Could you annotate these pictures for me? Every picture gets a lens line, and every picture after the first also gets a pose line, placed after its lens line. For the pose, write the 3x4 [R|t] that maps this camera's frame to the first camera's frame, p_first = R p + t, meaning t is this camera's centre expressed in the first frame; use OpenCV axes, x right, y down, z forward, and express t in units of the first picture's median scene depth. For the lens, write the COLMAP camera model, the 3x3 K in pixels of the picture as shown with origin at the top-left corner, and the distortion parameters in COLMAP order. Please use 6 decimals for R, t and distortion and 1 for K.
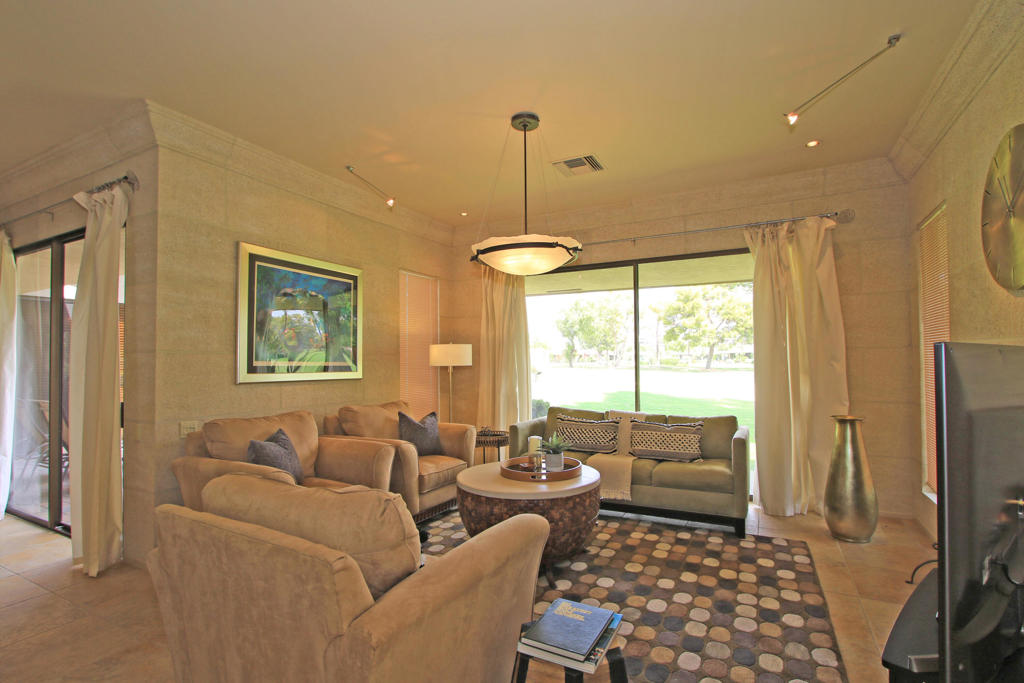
lens RADIAL K [[492.9, 0, 509.7], [0, 492.9, 347.8], [0, 0, 1]] dist [-0.017370, 0.002589]
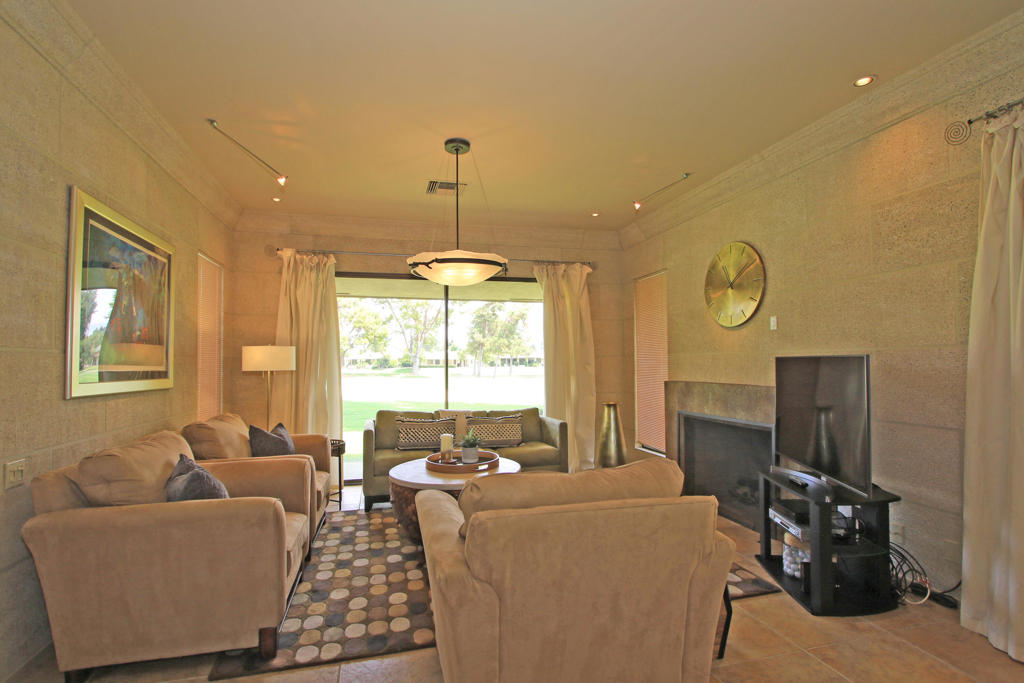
lens RADIAL K [[492.9, 0, 501.0], [0, 492.9, 344.1], [0, 0, 1]] dist [-0.017370, 0.002589]
pose [[0.741130, 0.029191, 0.670727, -0.497974], [-0.015988, 0.999538, -0.025835, 0.006805], [-0.671171, 0.008423, 0.741255, 0.099588]]
